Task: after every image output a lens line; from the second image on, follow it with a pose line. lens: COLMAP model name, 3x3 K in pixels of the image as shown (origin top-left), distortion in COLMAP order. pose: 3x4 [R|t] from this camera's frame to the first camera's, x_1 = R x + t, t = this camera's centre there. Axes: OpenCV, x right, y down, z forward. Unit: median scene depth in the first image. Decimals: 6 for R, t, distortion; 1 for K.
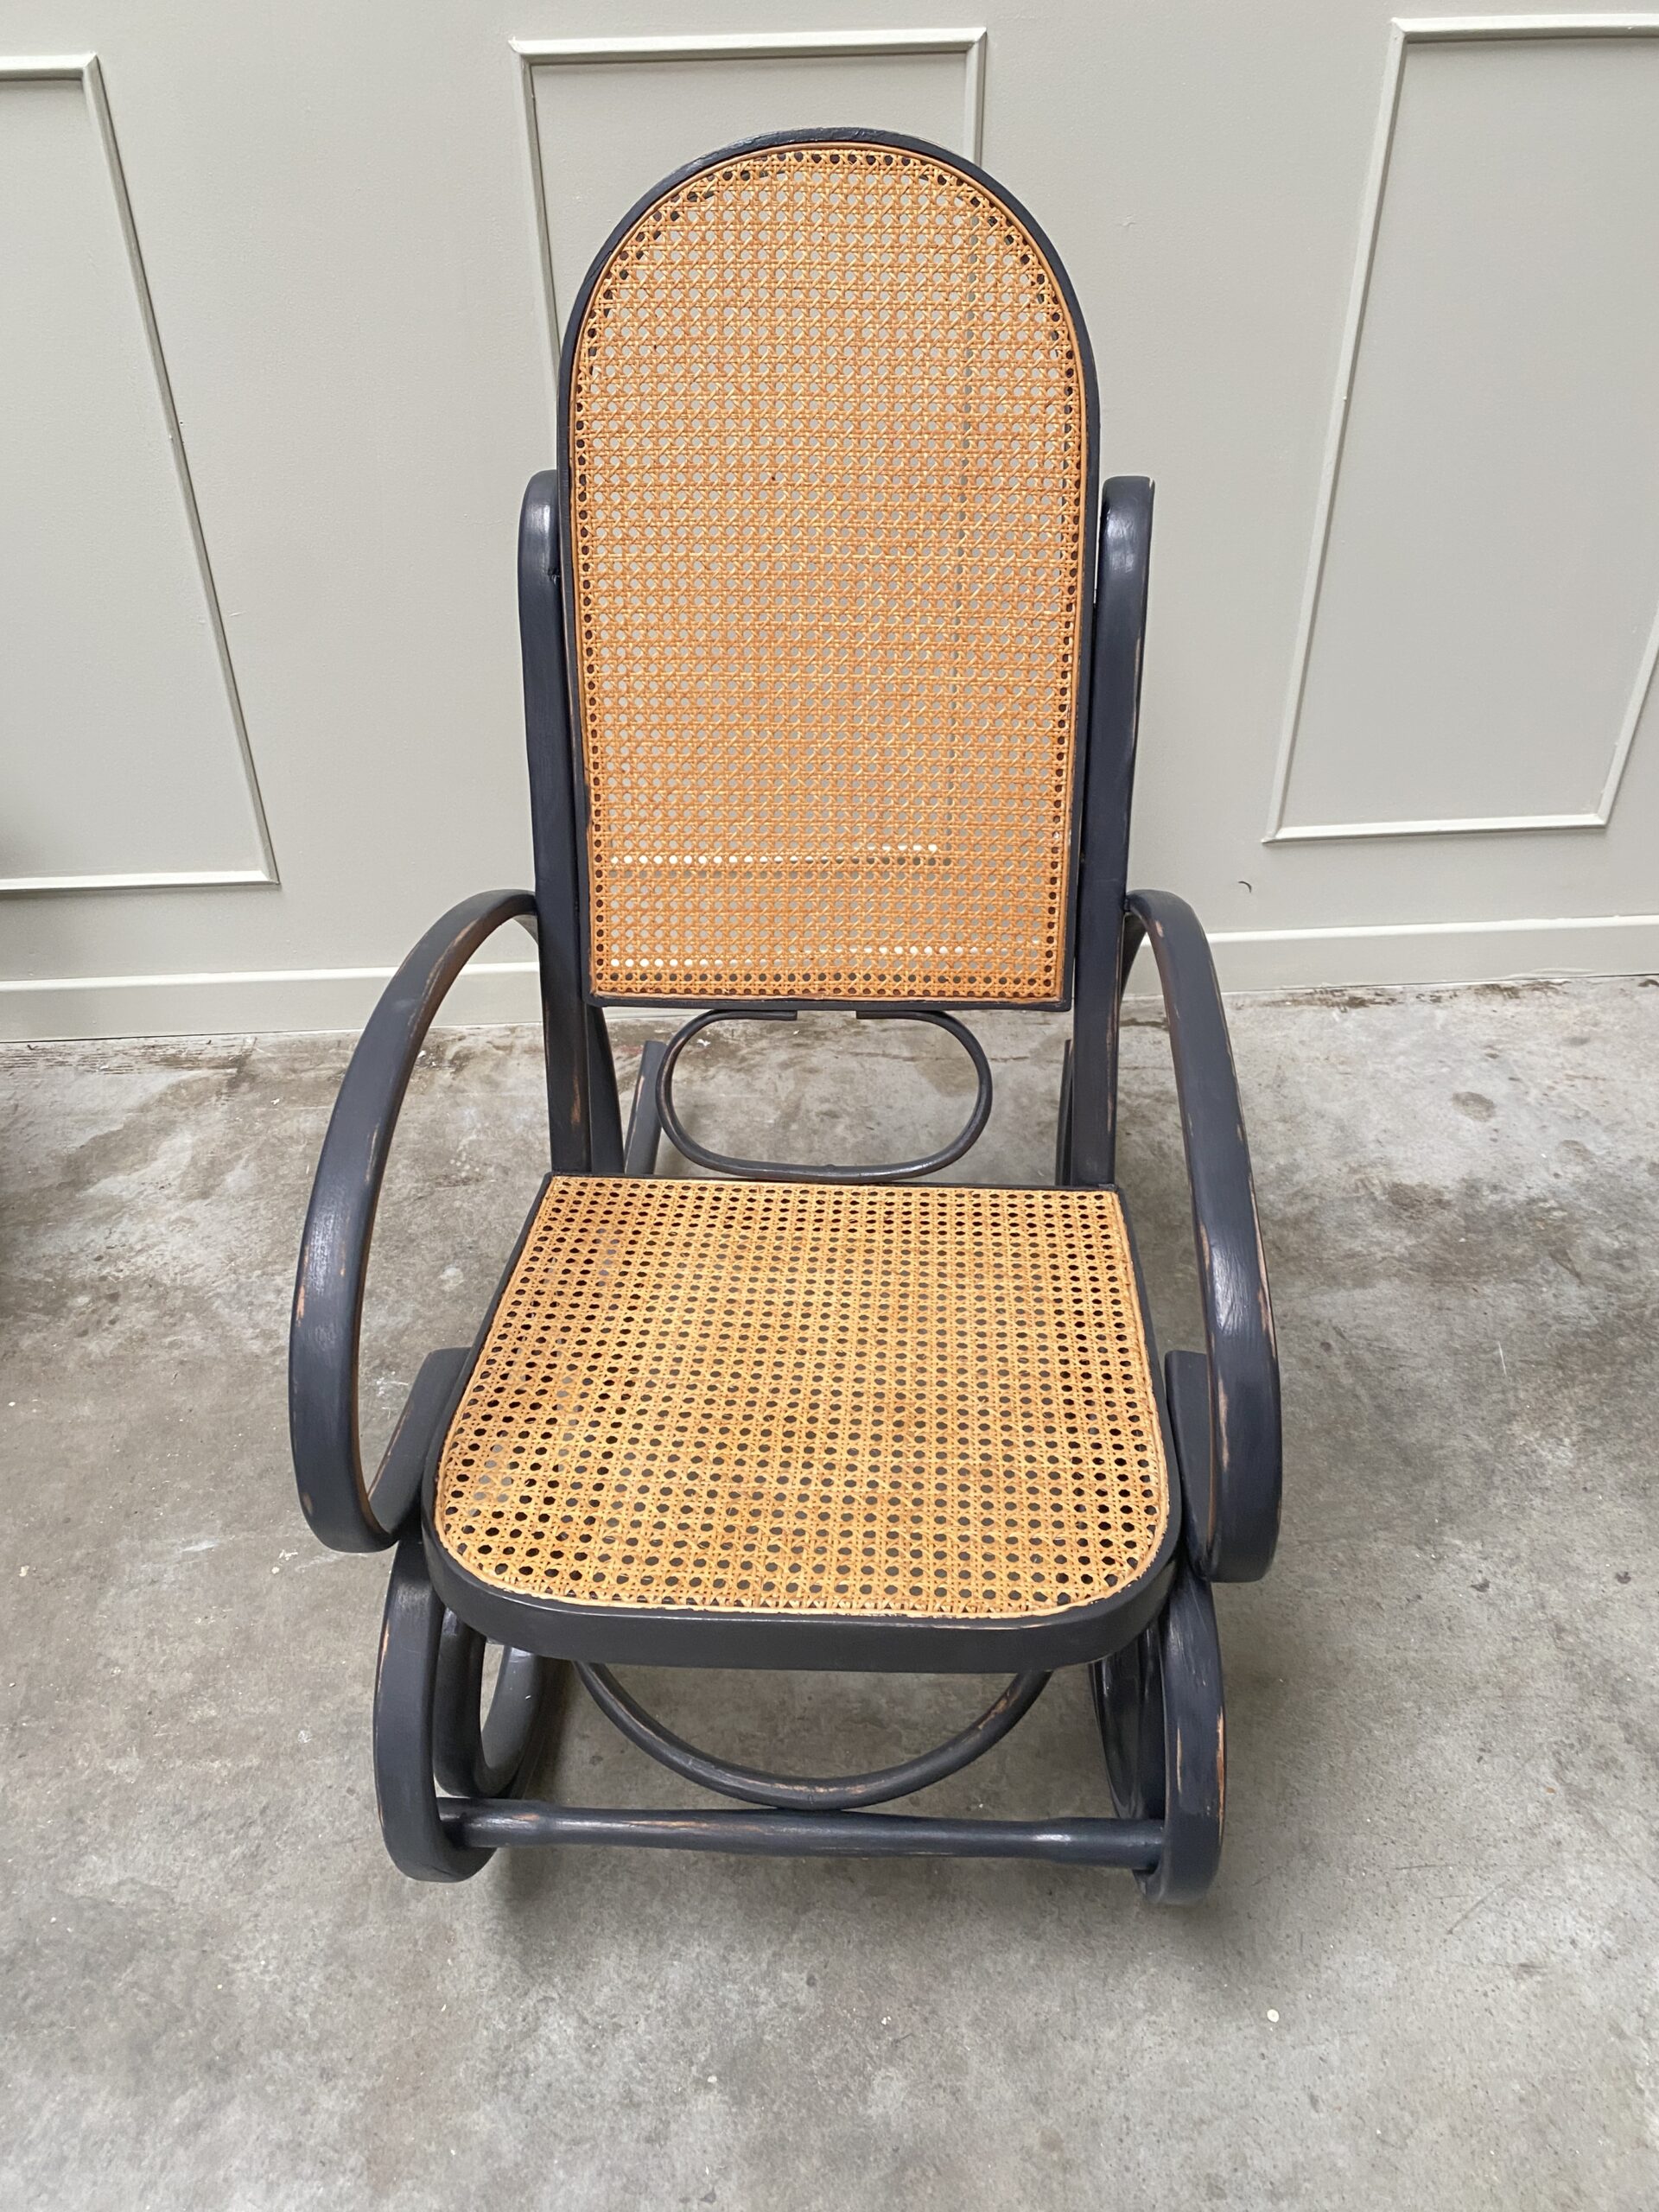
lens RADIAL K [[1684.3, 0, 818.1], [0, 1684.3, 1078.7], [0, 0, 1]] dist [0.012204, -0.003798]
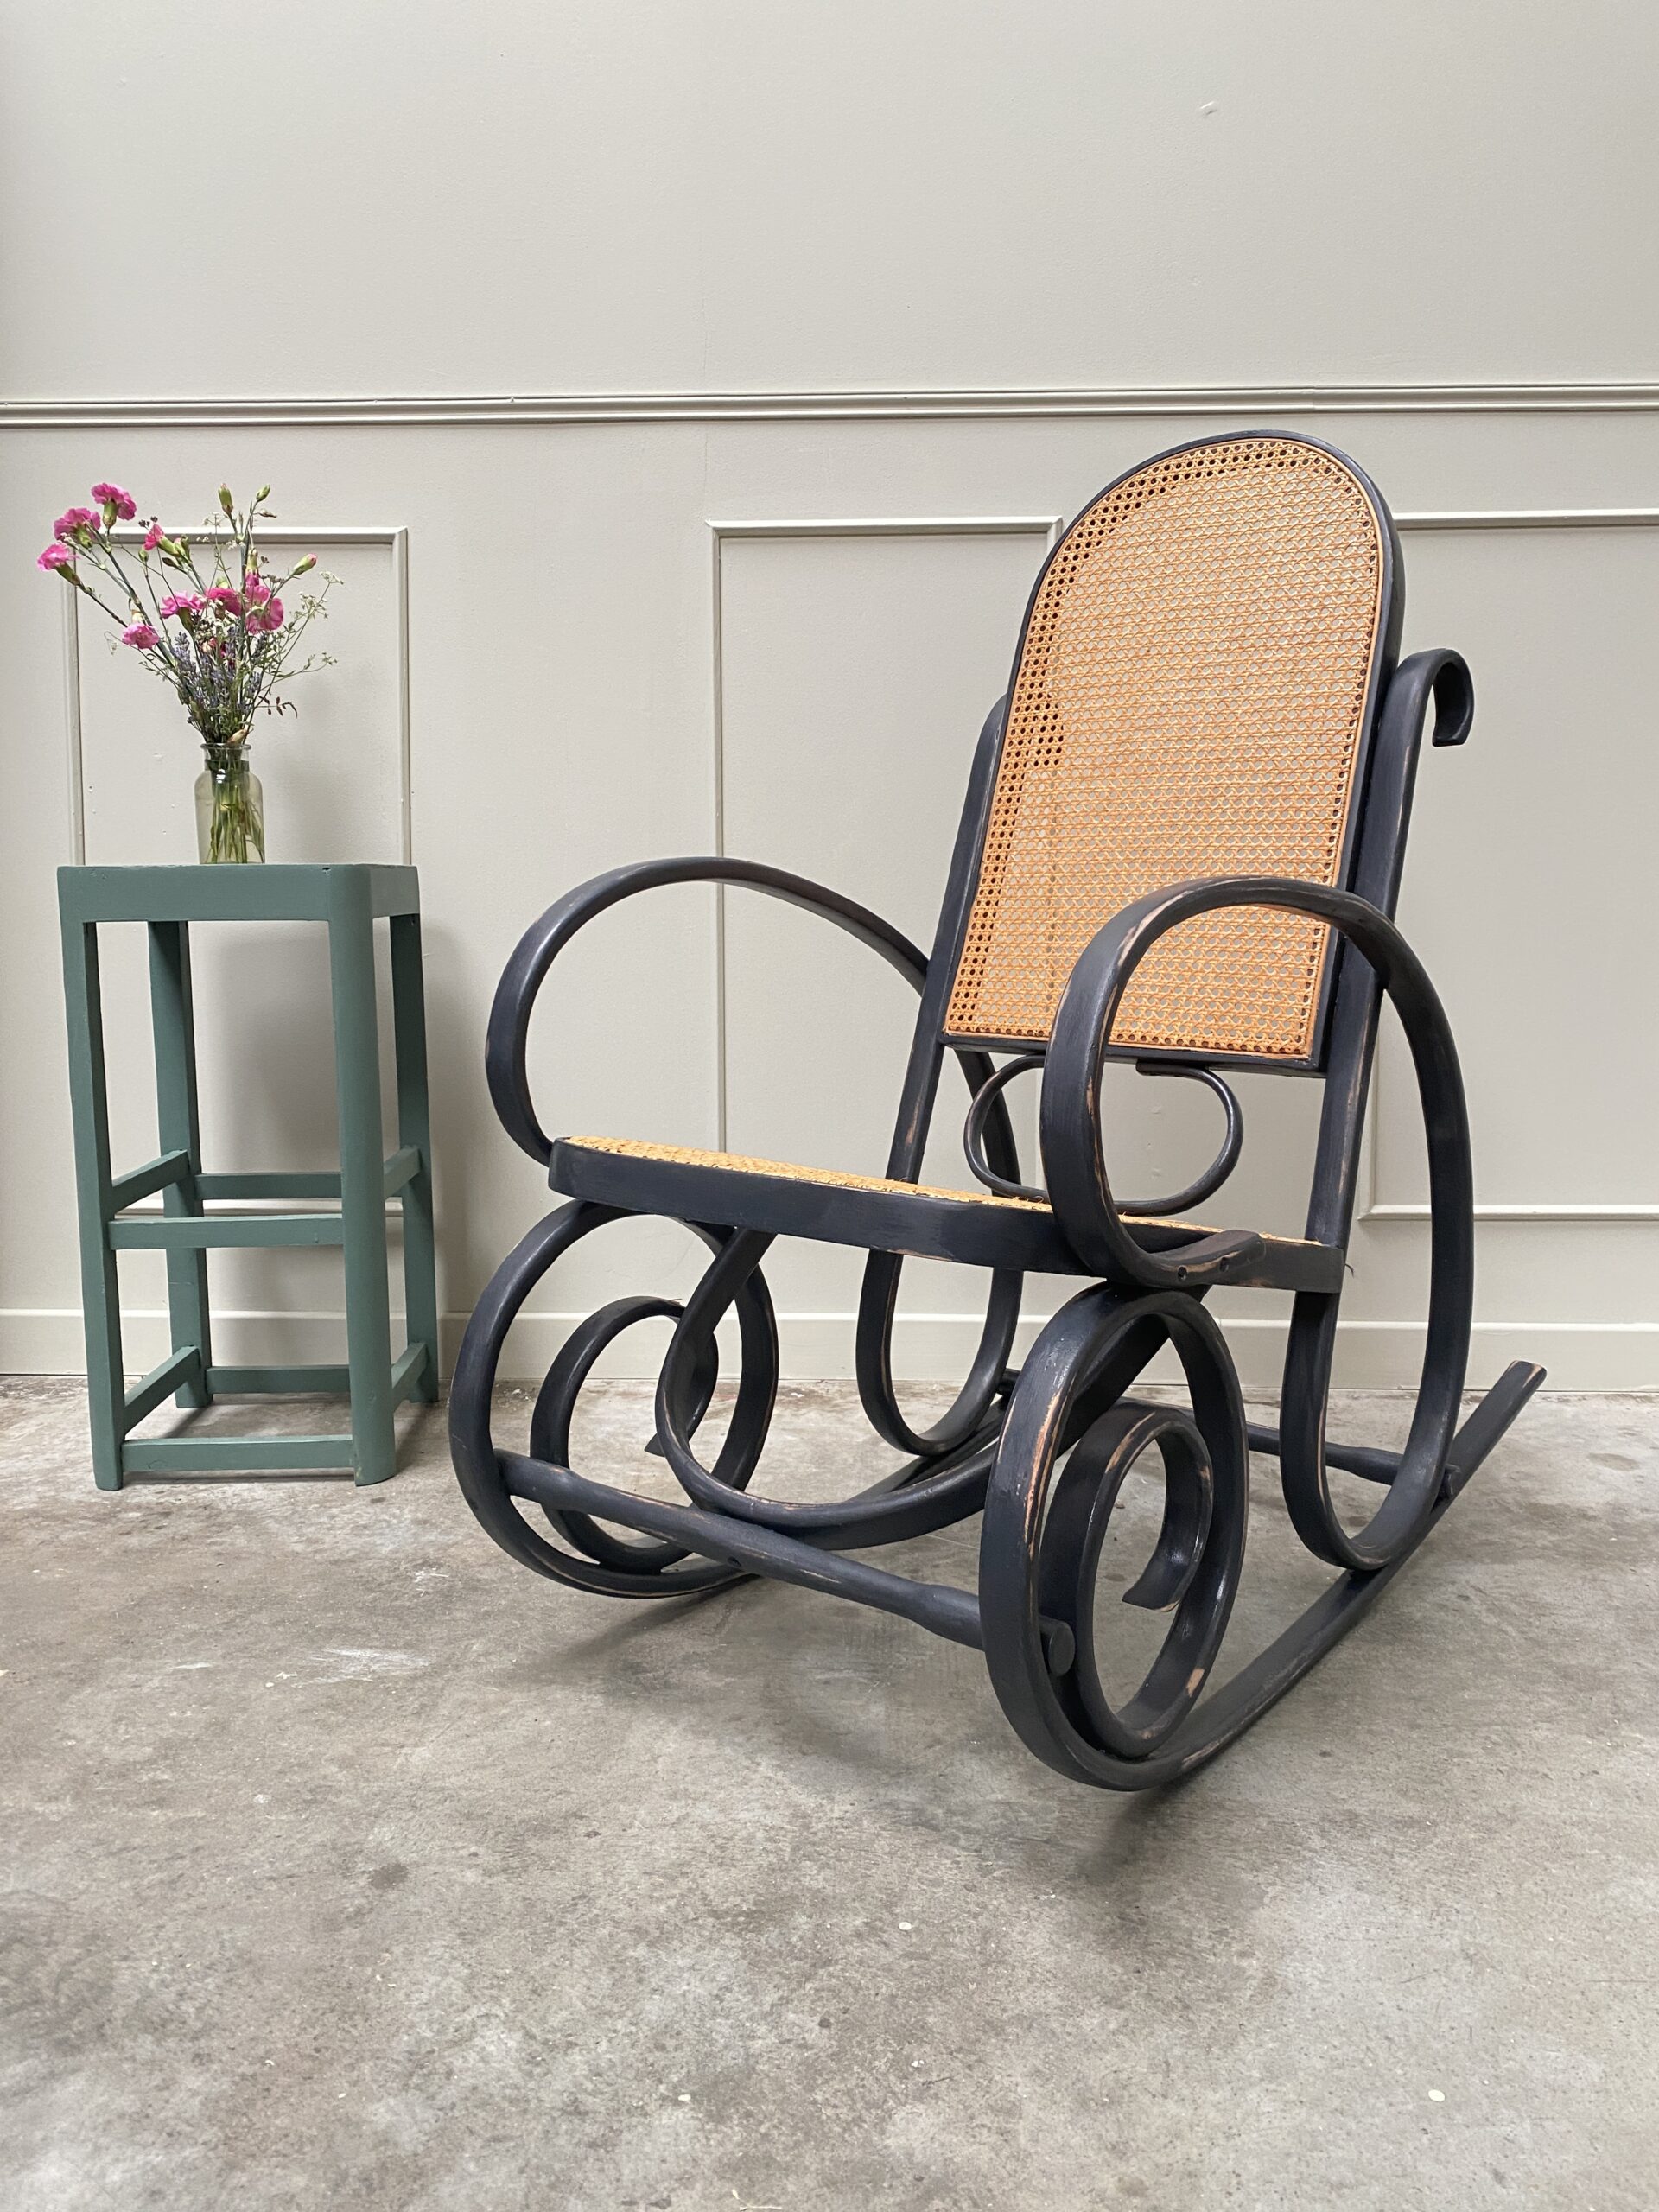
lens RADIAL K [[1682.7, 0, 824.6], [0, 1682.7, 1074.4], [0, 0, 1]] dist [0.007888, 0.006474]
pose [[0.995532, 0.023059, -0.091563, 0.044855], [-0.067277, 0.853641, -0.516498, 0.442253], [0.066253, 0.520351, 0.851379, 0.086158]]
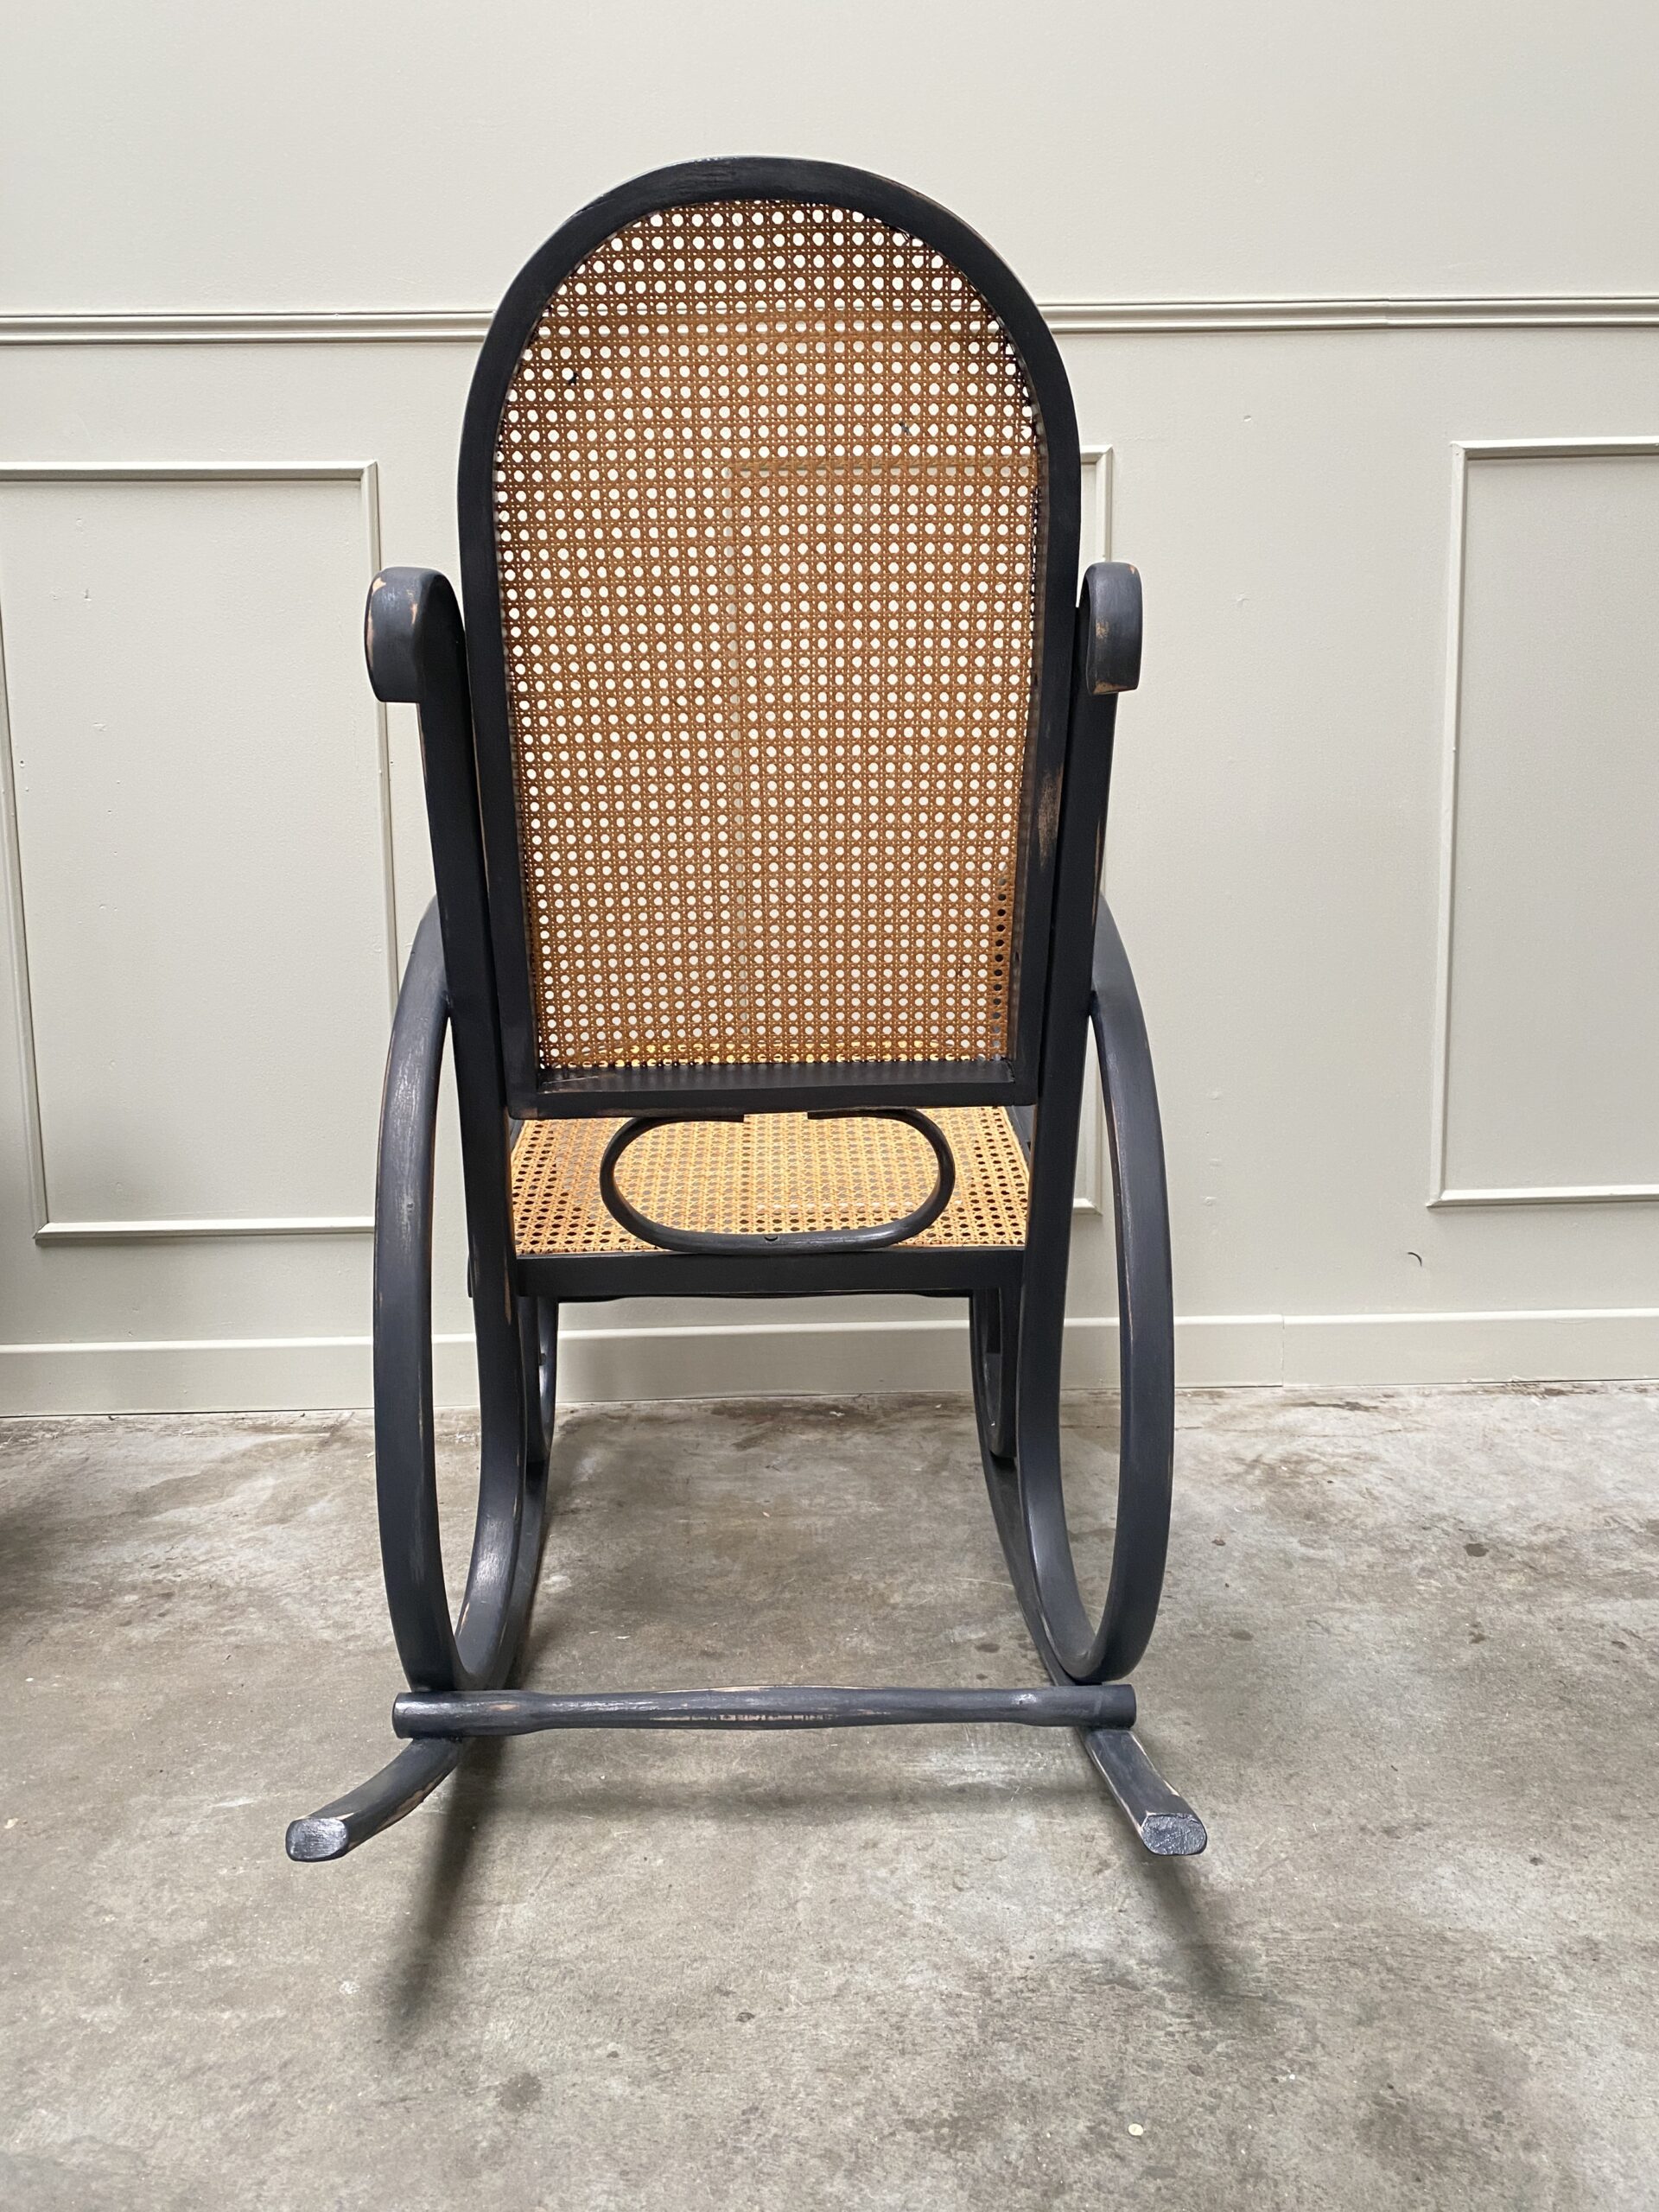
lens RADIAL K [[1684.3, 0, 818.1], [0, 1684.3, 1078.7], [0, 0, 1]] dist [0.012204, -0.003798]
pose [[0.999449, 0.002368, -0.033106, -0.067252], [-0.017875, 0.878840, -0.476782, 0.344900], [0.027966, 0.477111, 0.878398, 0.148939]]
